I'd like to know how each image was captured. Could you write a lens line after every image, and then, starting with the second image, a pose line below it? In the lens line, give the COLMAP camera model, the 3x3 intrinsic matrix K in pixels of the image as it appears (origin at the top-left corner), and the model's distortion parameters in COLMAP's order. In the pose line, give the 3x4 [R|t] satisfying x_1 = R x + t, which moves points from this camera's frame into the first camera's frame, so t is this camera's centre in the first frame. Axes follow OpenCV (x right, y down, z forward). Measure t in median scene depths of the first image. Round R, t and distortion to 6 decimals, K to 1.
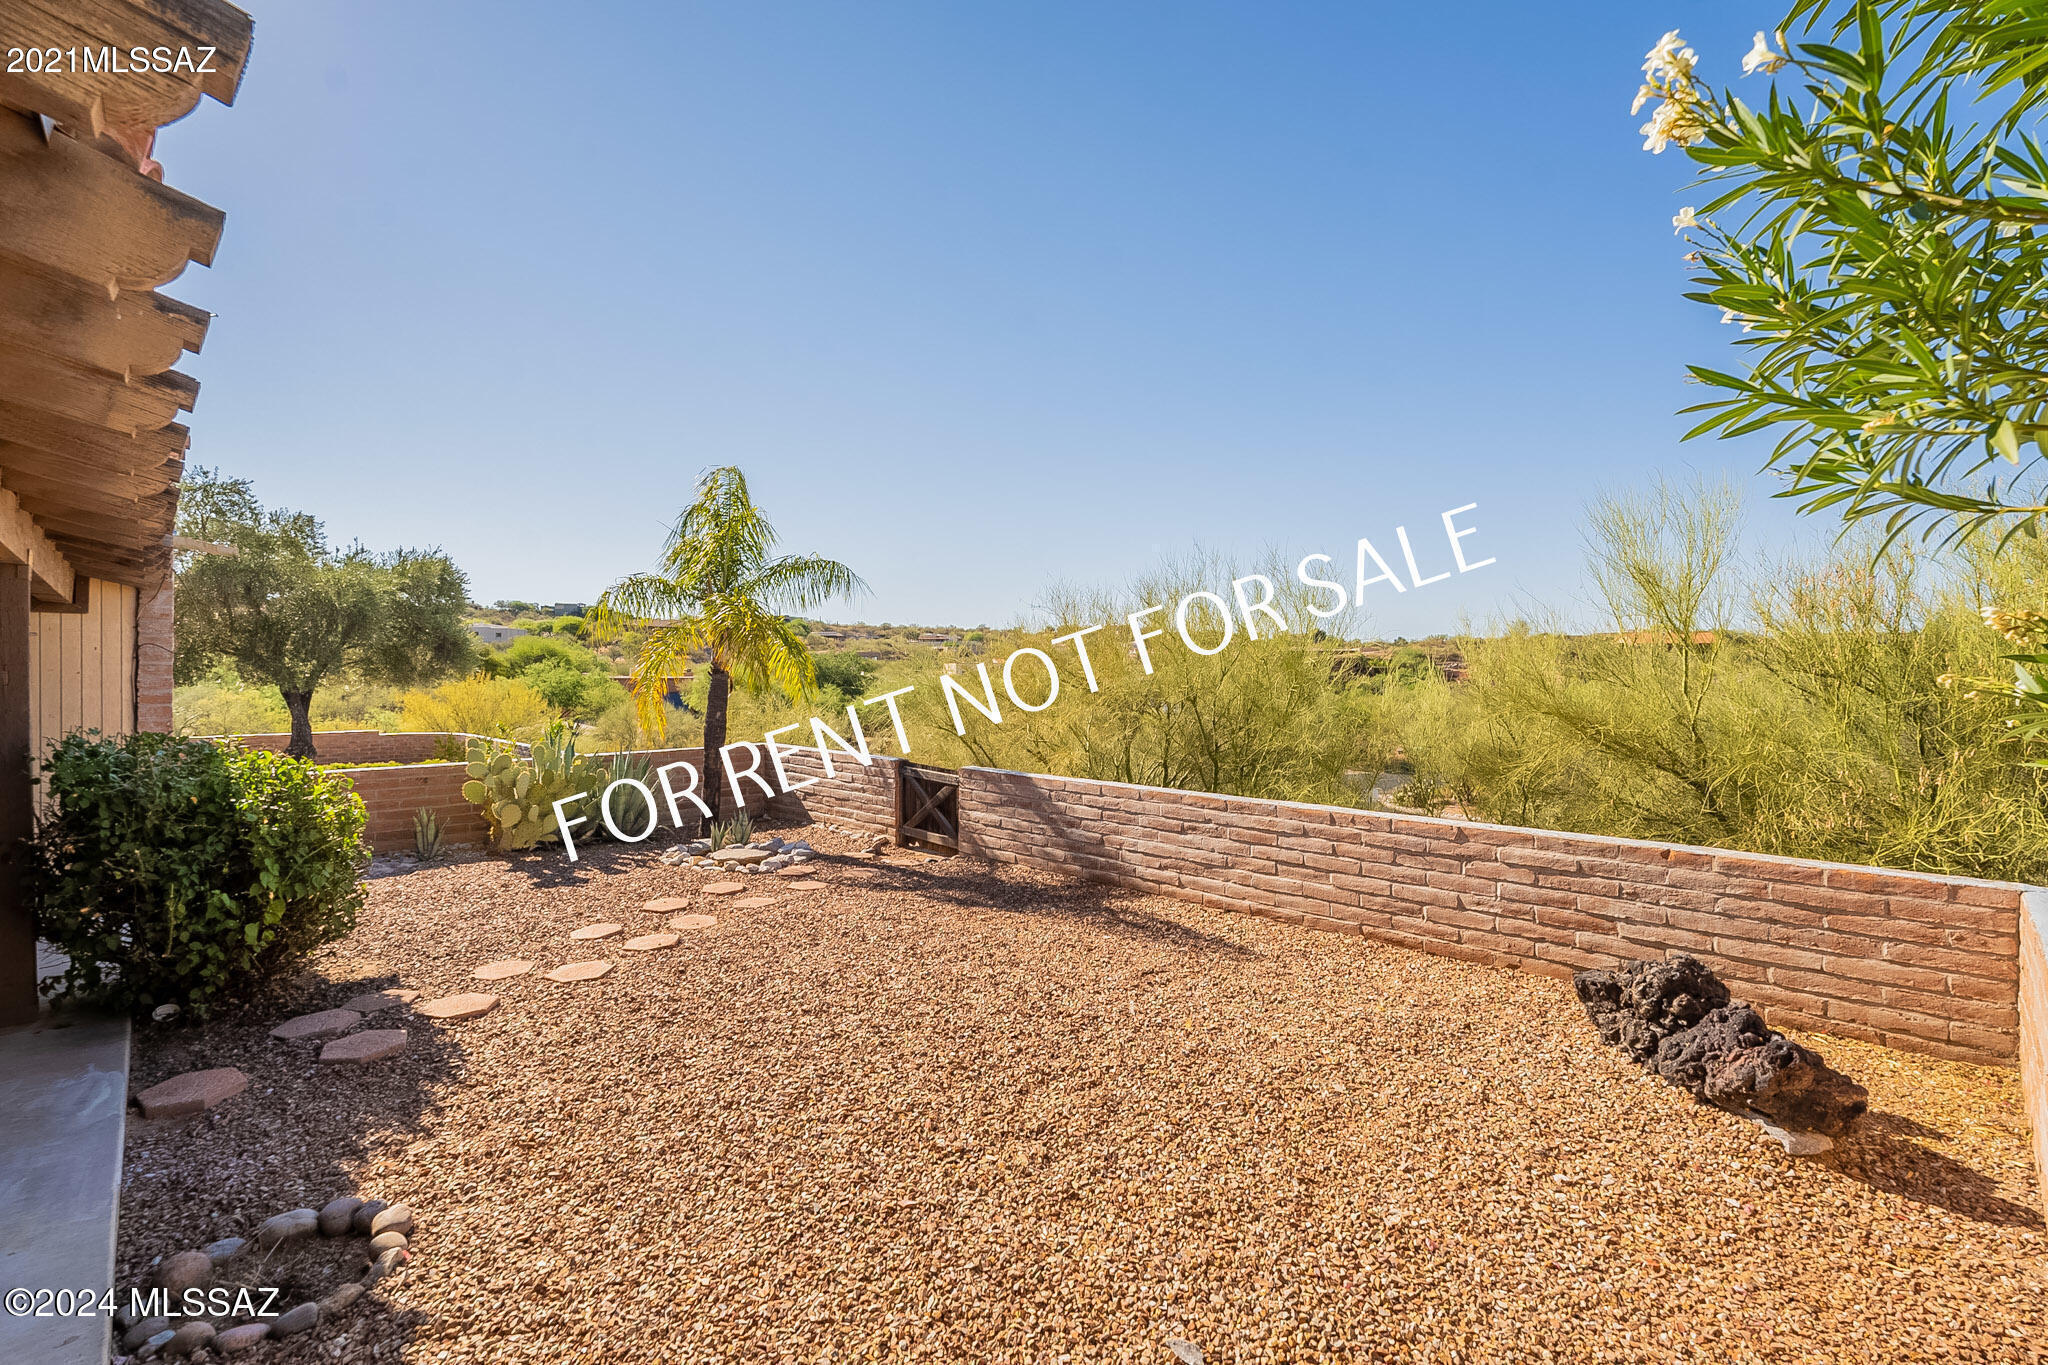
lens RADIAL K [[899.9, 0, 1026.2], [0, 899.9, 676.3], [0, 0, 1]] dist [-0.010649, -0.000803]
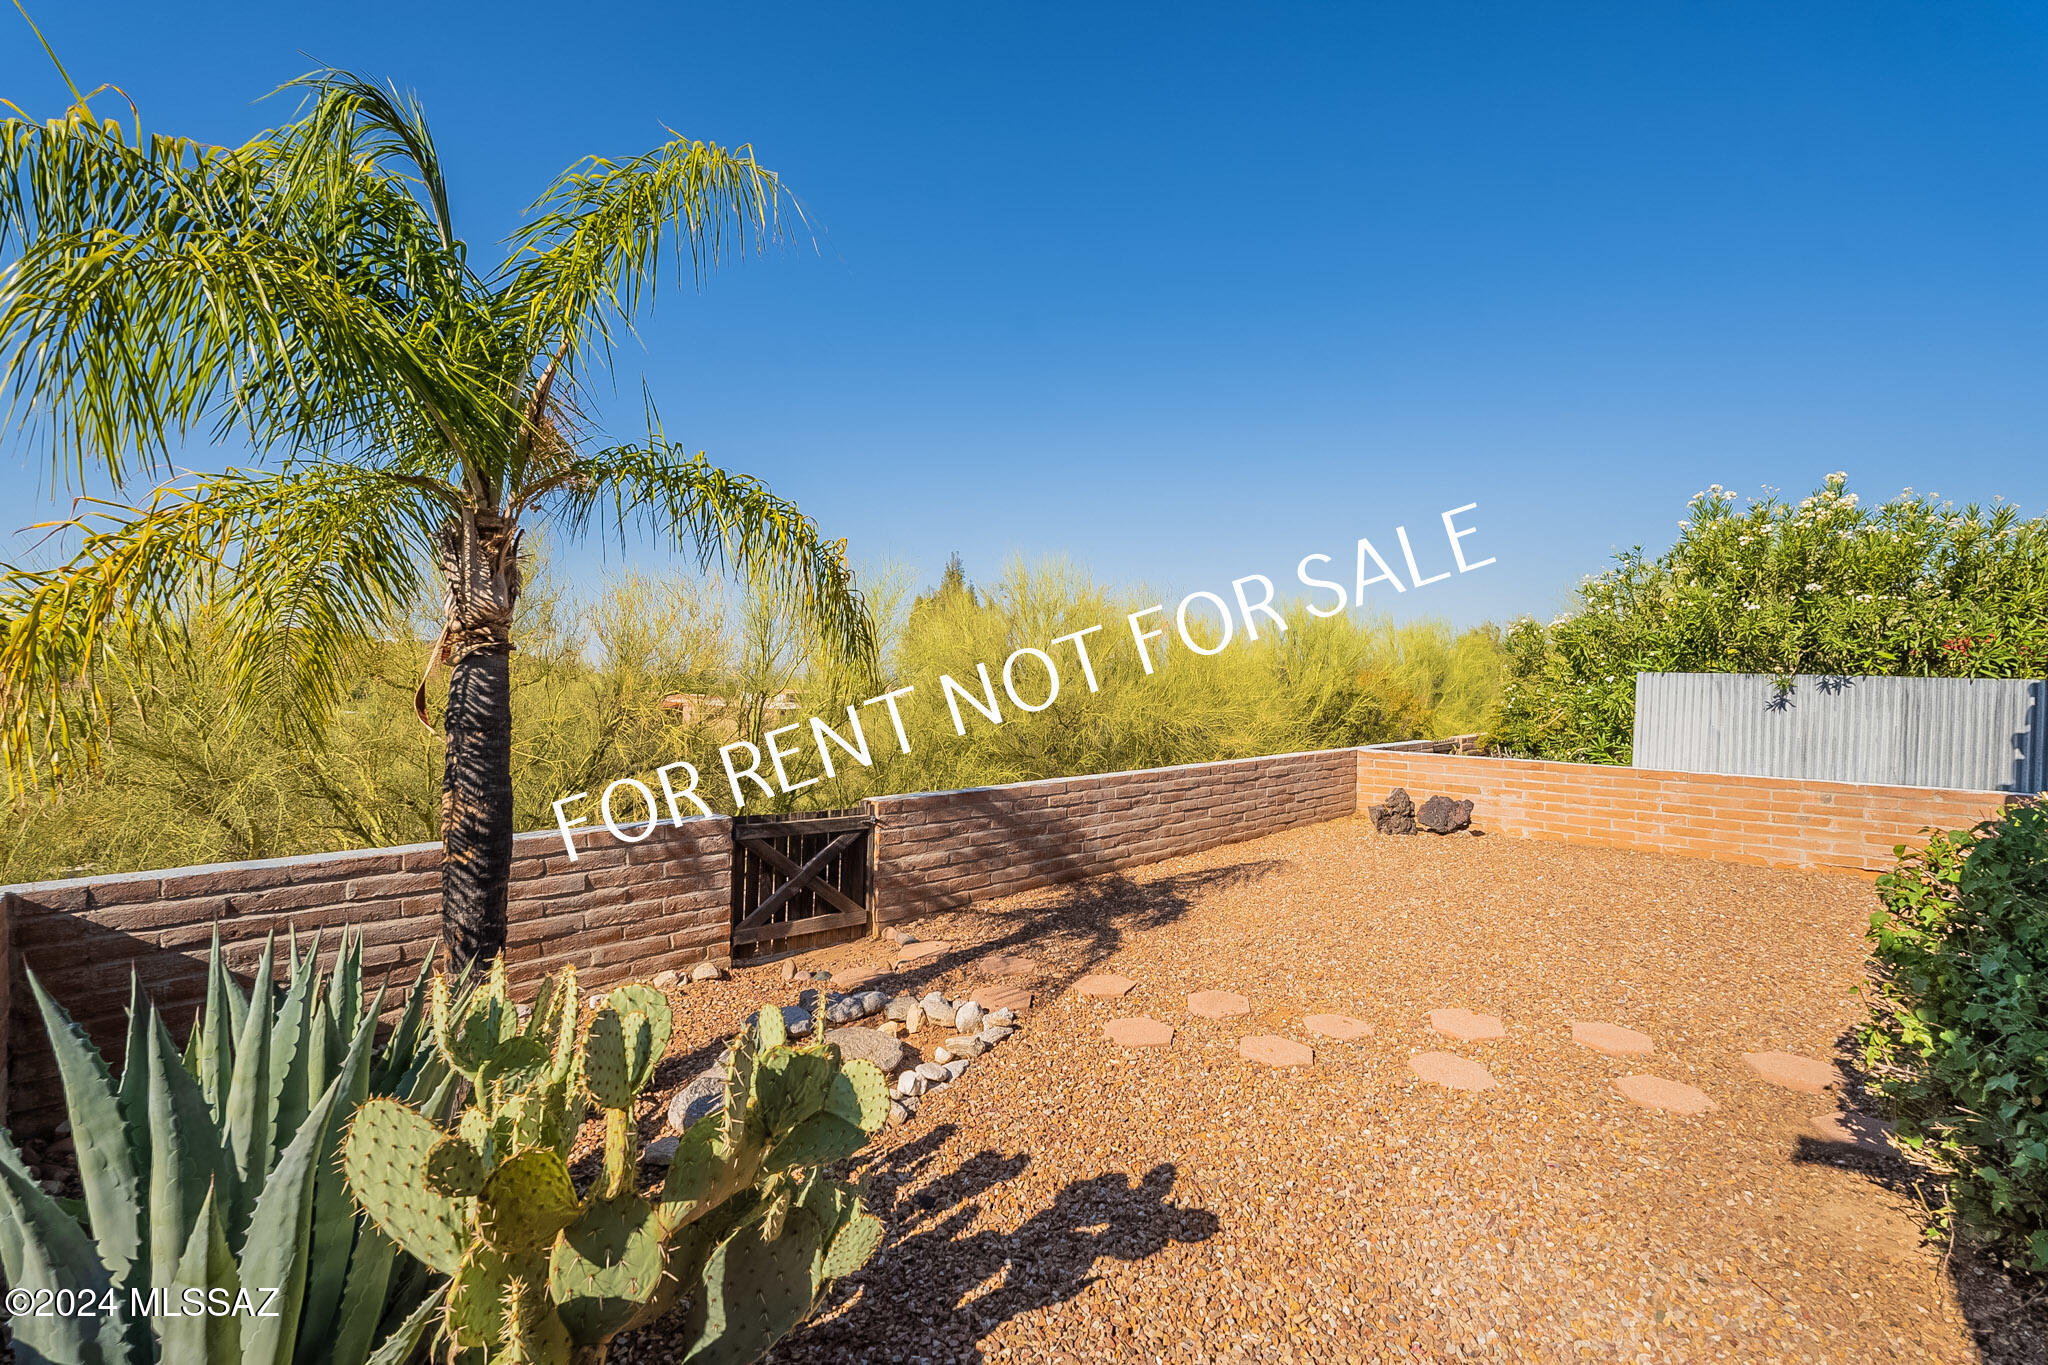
lens RADIAL K [[899.9, 0, 1021.5], [0, 899.9, 686.0], [0, 0, 1]] dist [-0.010649, -0.000803]
pose [[0.019295, 0.011287, 0.999750, -0.891326], [0.020214, 0.999727, -0.011677, 0.025086], [-0.999609, 0.020435, 0.019061, 1.007375]]
